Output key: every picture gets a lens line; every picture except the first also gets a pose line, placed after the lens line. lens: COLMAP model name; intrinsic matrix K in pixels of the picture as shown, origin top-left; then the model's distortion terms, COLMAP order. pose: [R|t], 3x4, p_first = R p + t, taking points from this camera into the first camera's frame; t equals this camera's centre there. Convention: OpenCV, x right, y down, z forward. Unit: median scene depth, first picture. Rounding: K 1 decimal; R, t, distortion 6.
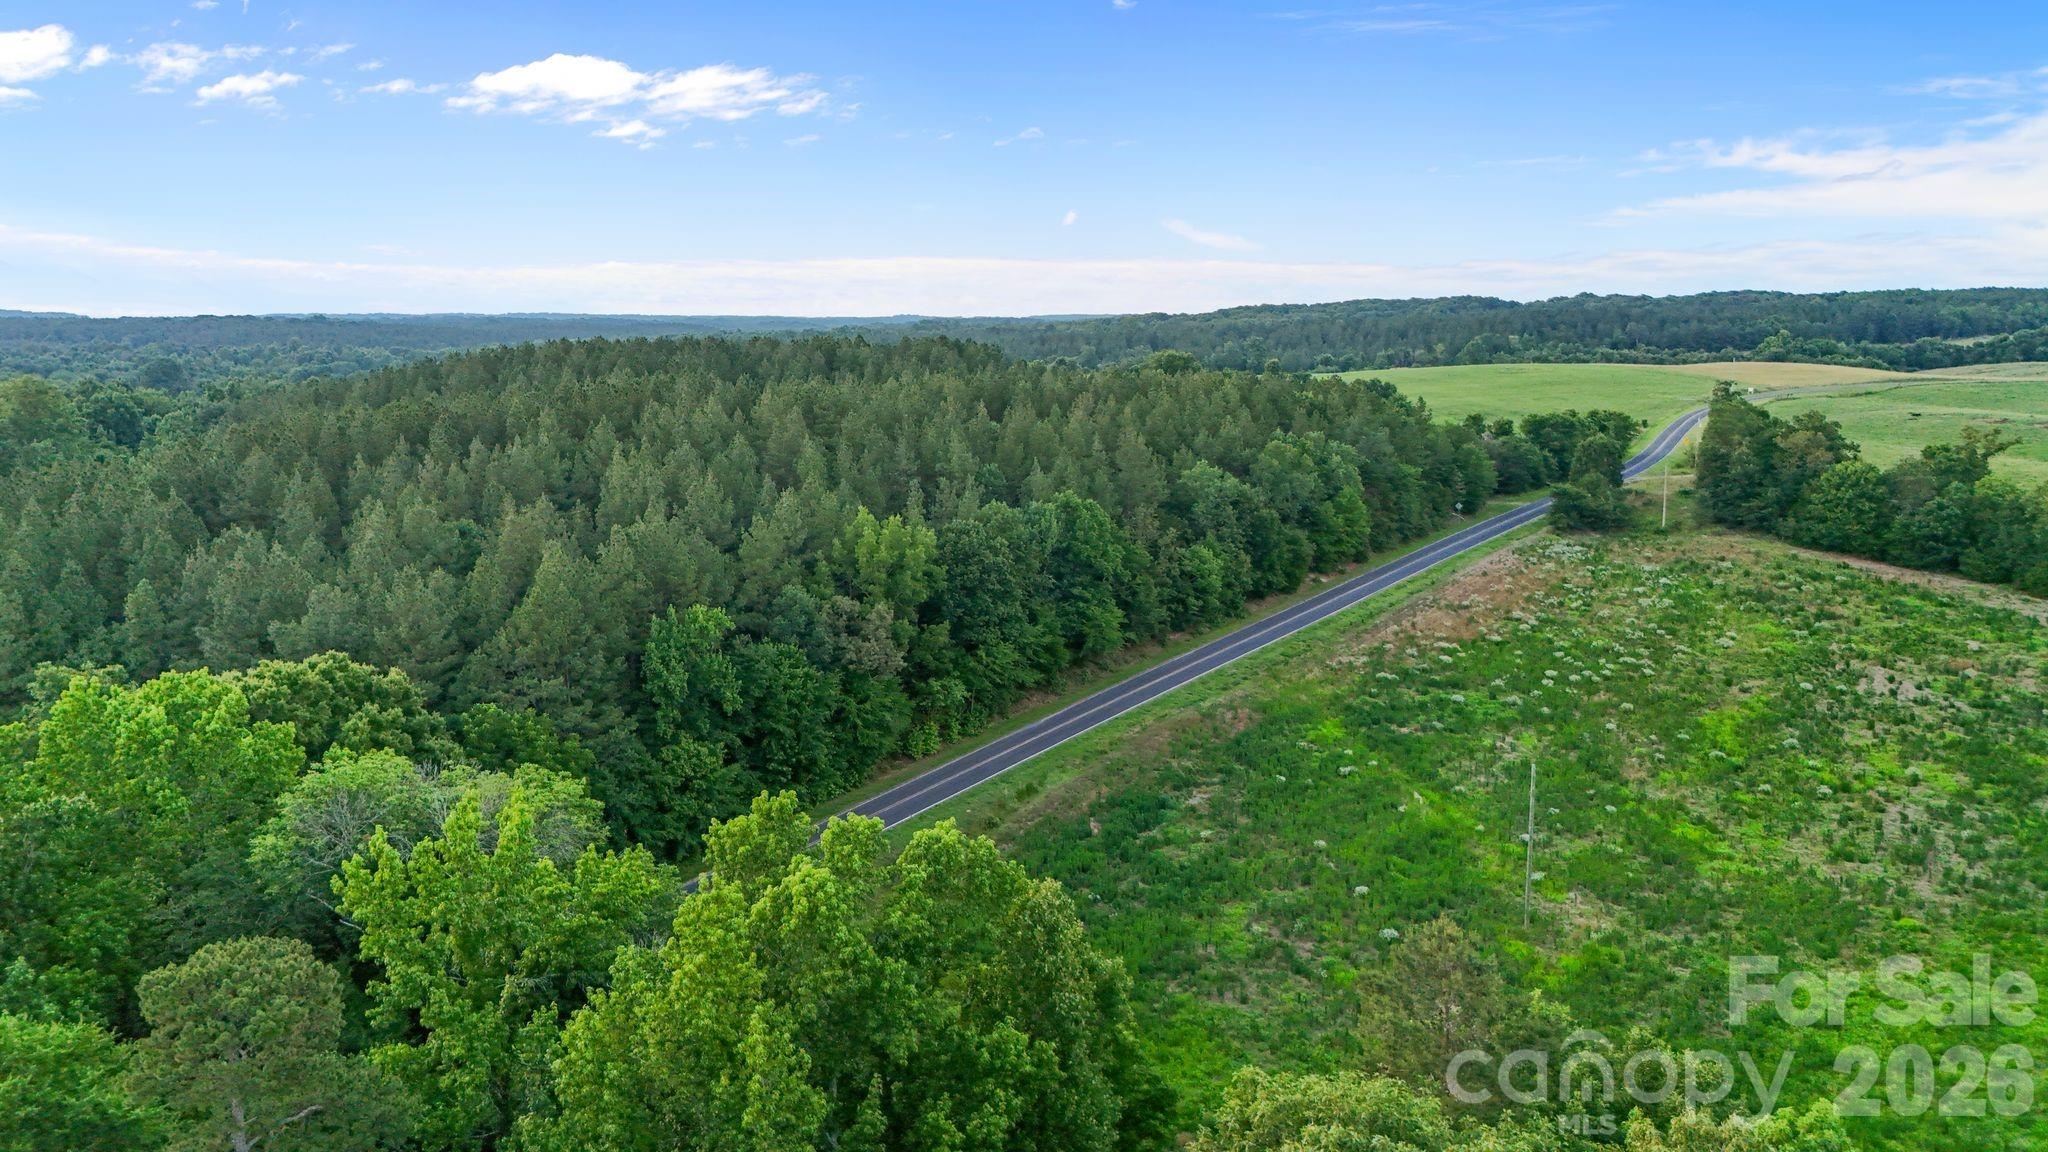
lens RADIAL K [[1509.1, 0, 1016.9], [0, 1509.1, 594.4], [0, 0, 1]] dist [0.075225, -0.070150]
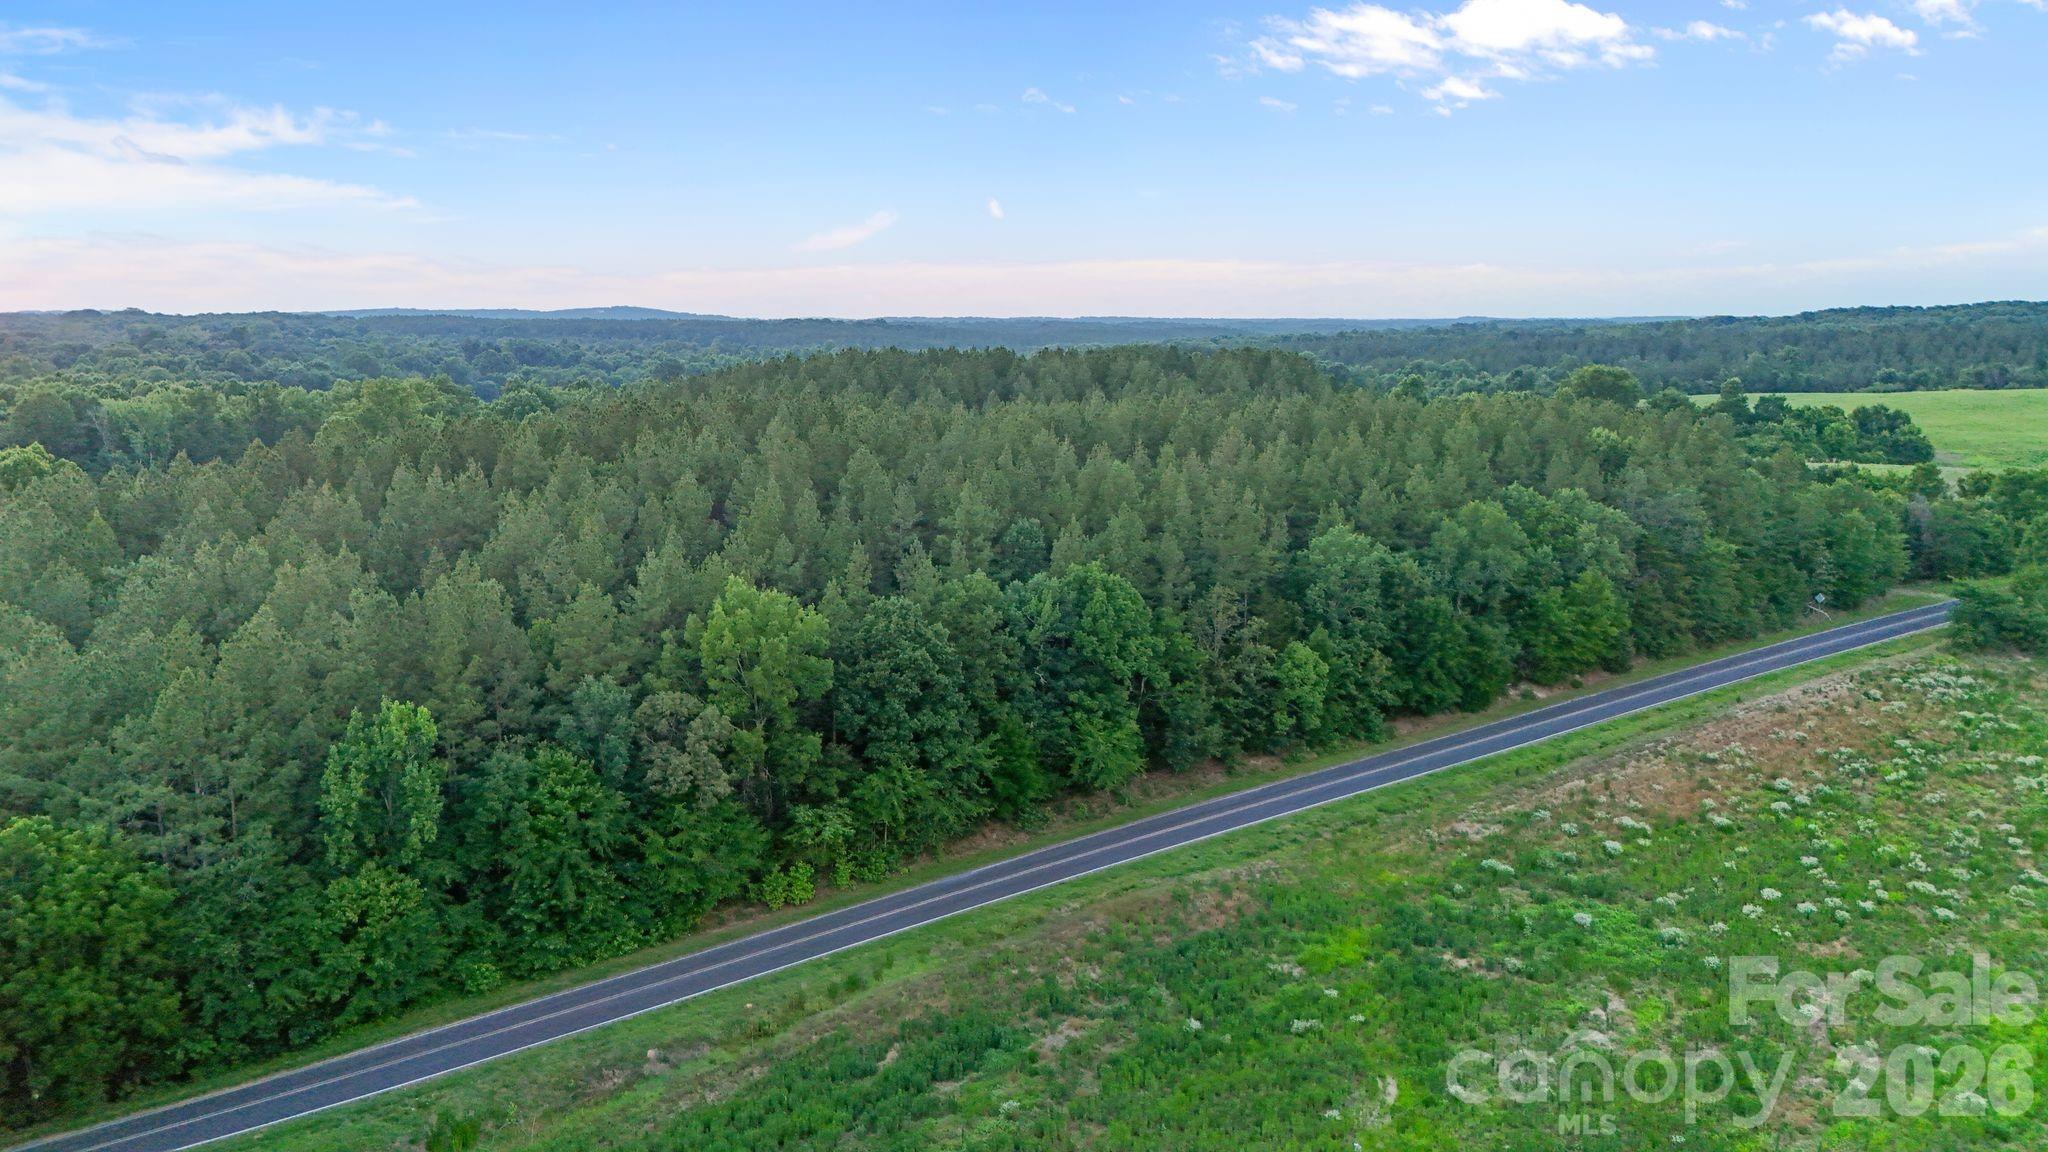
lens RADIAL K [[1509.1, 0, 1025.6], [0, 1509.1, 560.7], [0, 0, 1]] dist [0.075225, -0.070150]
pose [[0.935538, 0.062280, -0.347693, 0.249720], [-0.070145, 0.997486, -0.010067, -0.055244], [0.346192, 0.033806, 0.937554, 0.253723]]
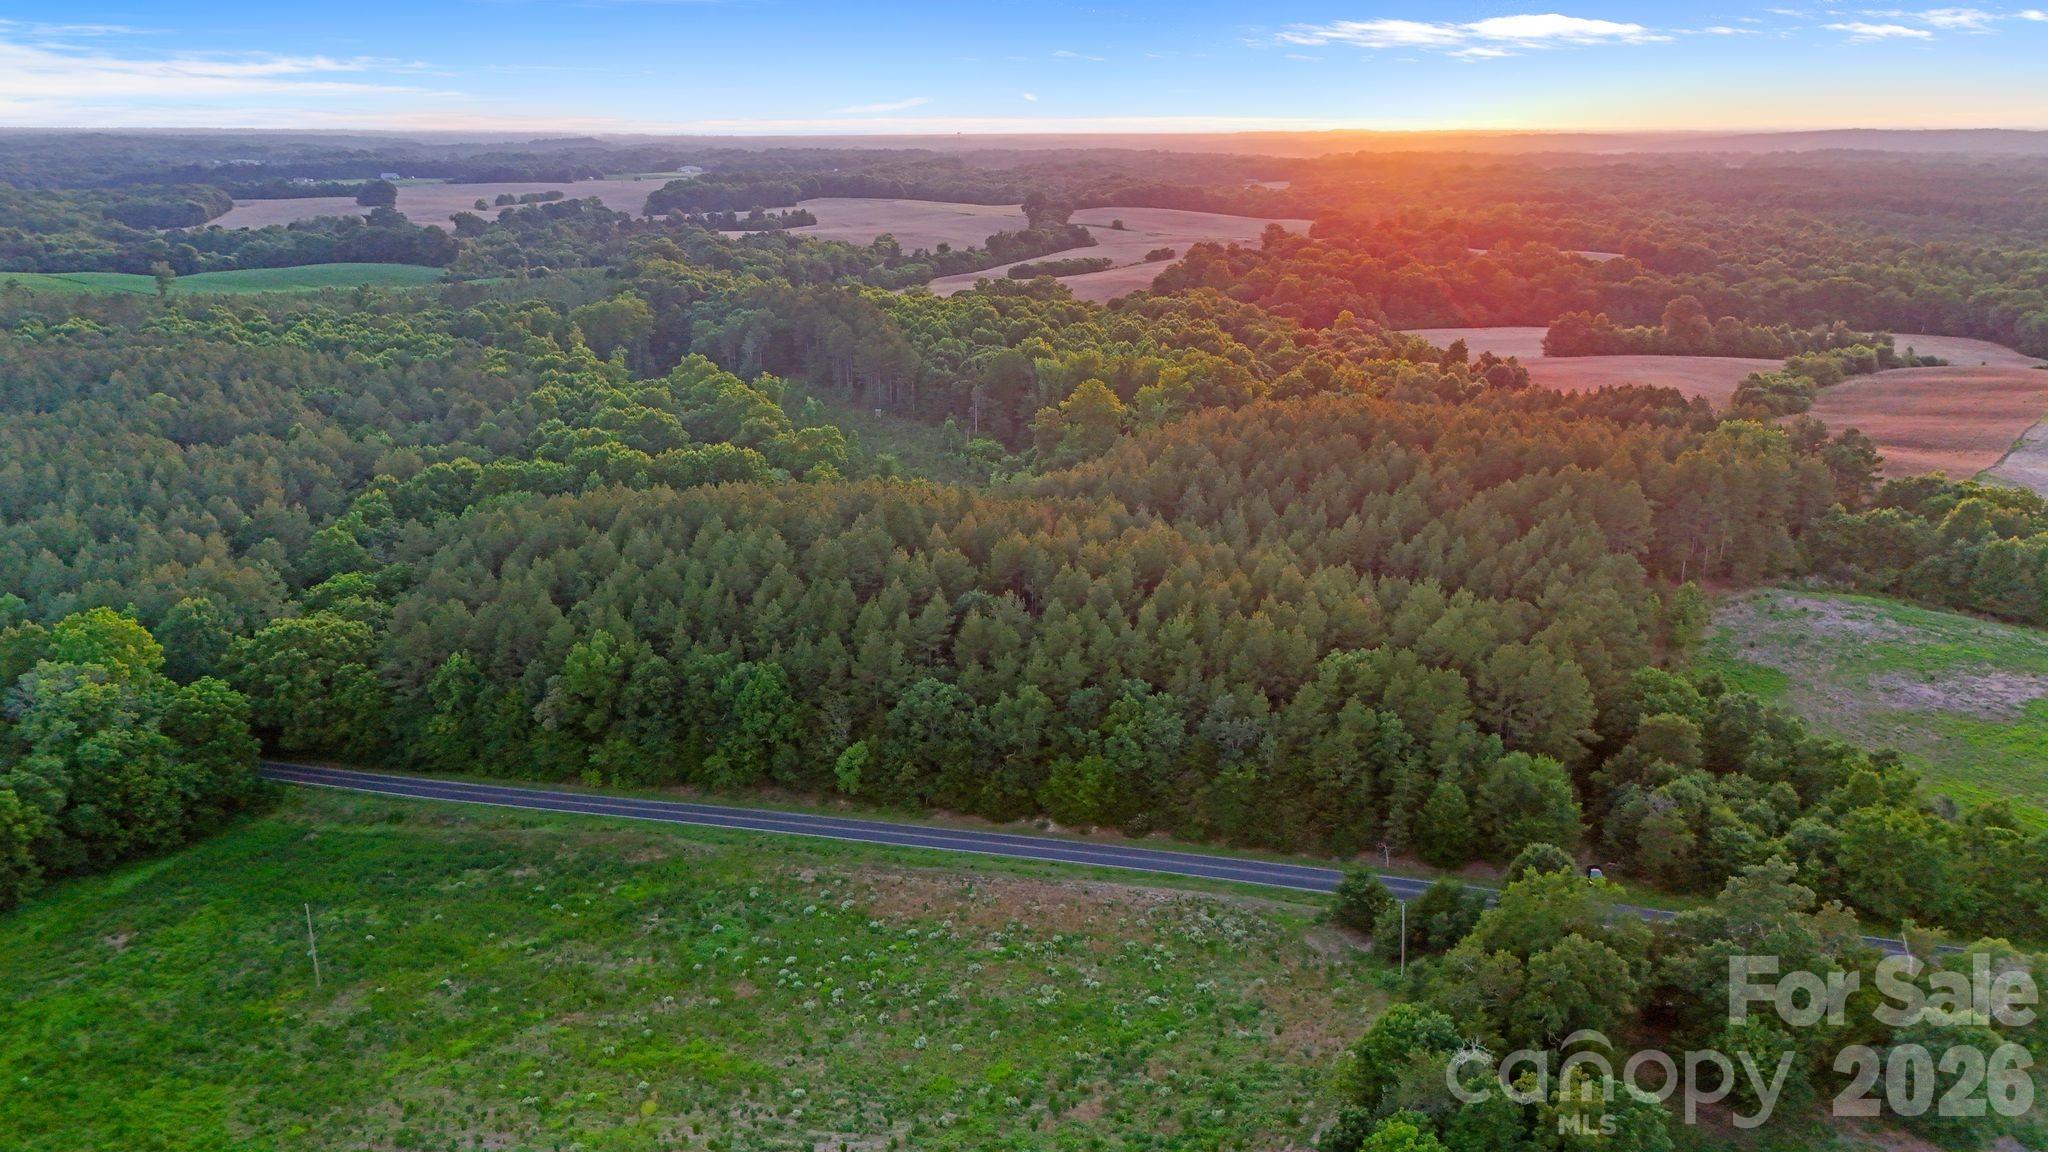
lens RADIAL K [[1509.1, 0, 1029.2], [0, 1509.1, 581.3], [0, 0, 1]] dist [0.075225, -0.070150]
pose [[0.310899, 0.278262, -0.908797, 1.230368], [-0.173661, 0.956717, 0.233526, -0.462803], [0.934443, 0.085219, 0.345766, 0.690904]]
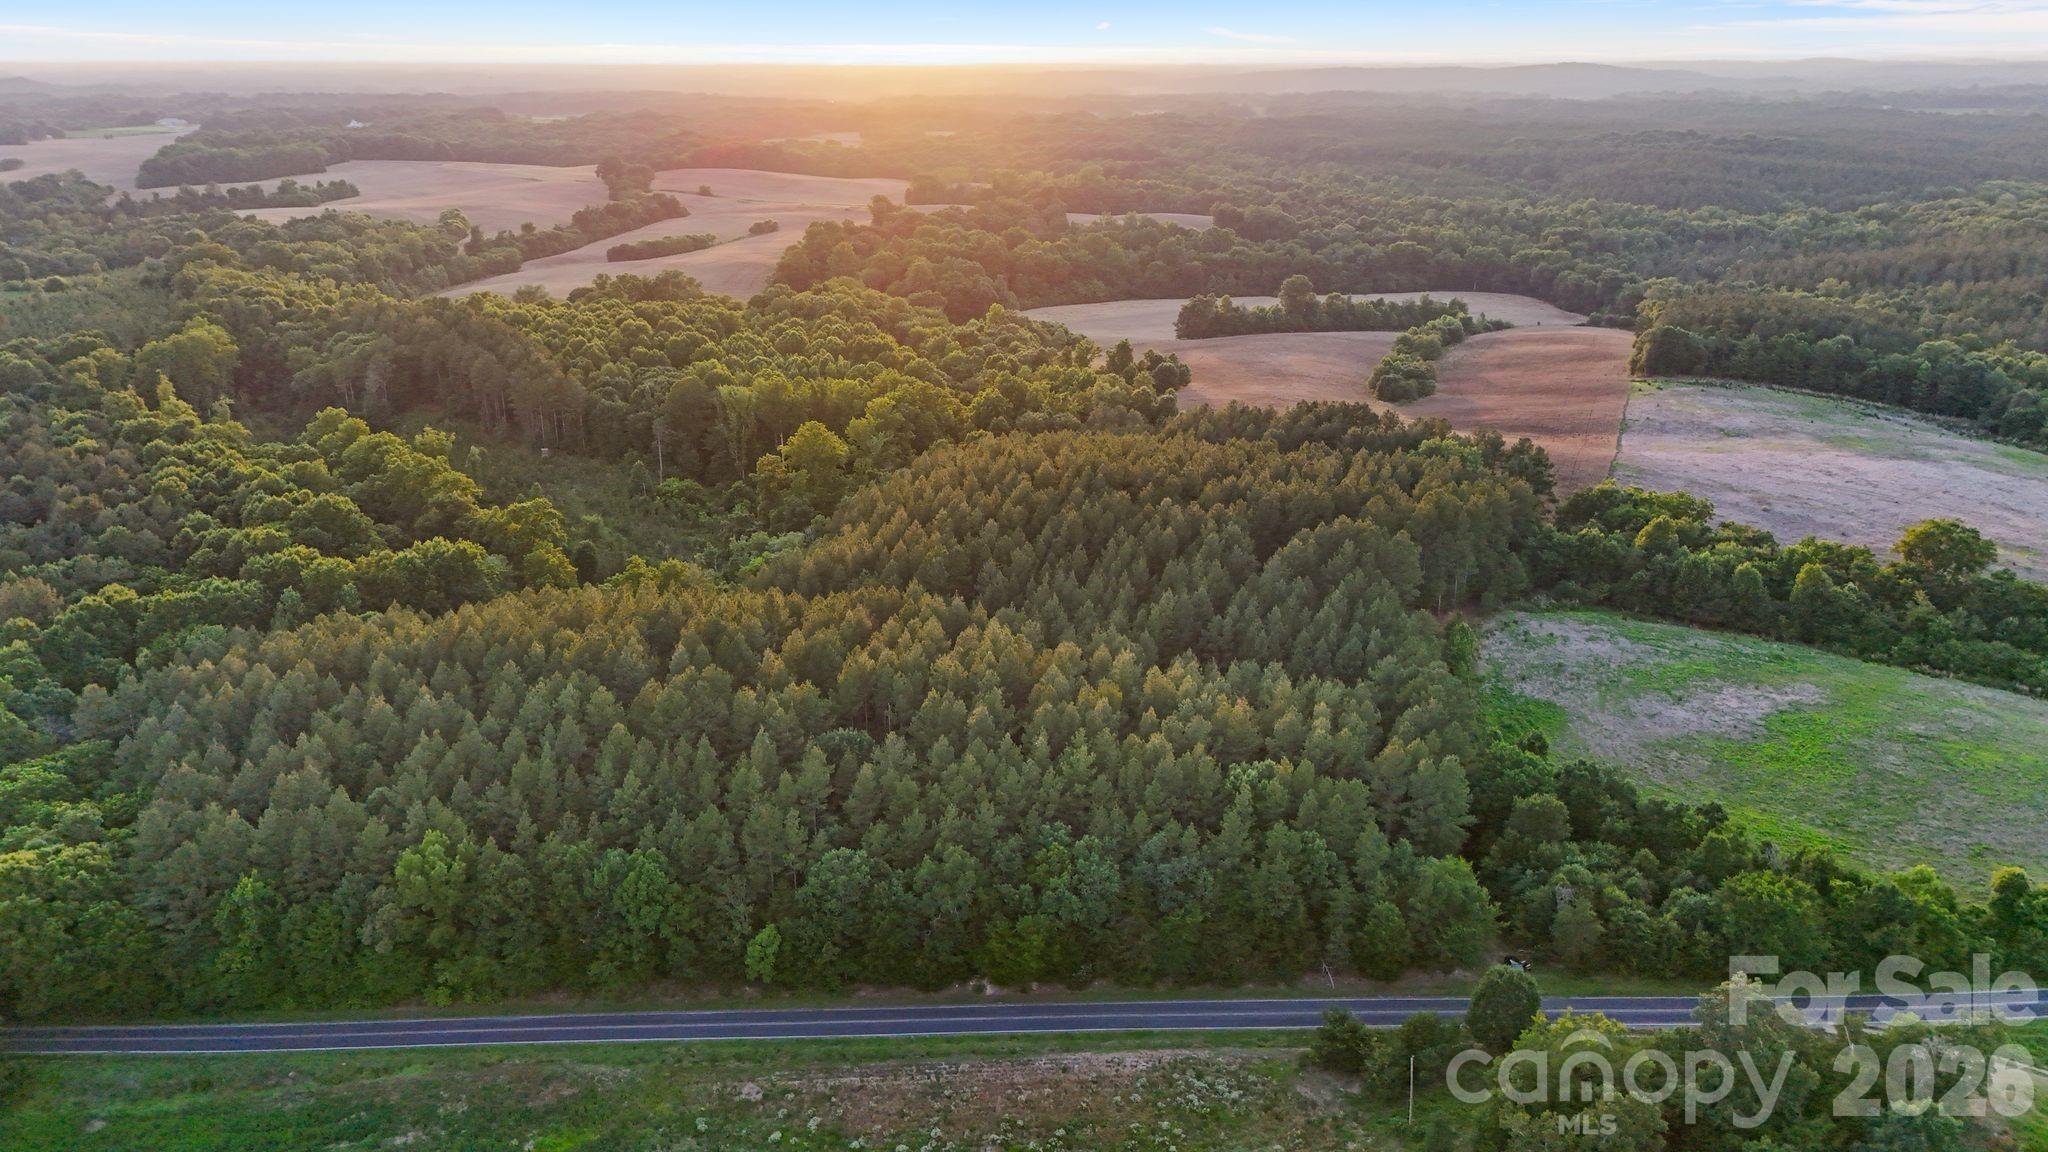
lens RADIAL K [[1509.1, 0, 1026.0], [0, 1509.1, 600.5], [0, 0, 1]] dist [0.075225, -0.070150]
pose [[0.569140, 0.280565, -0.772892, 1.040695], [-0.148066, 0.959588, 0.239304, -0.567526], [0.808799, -0.021758, 0.587683, 0.486969]]
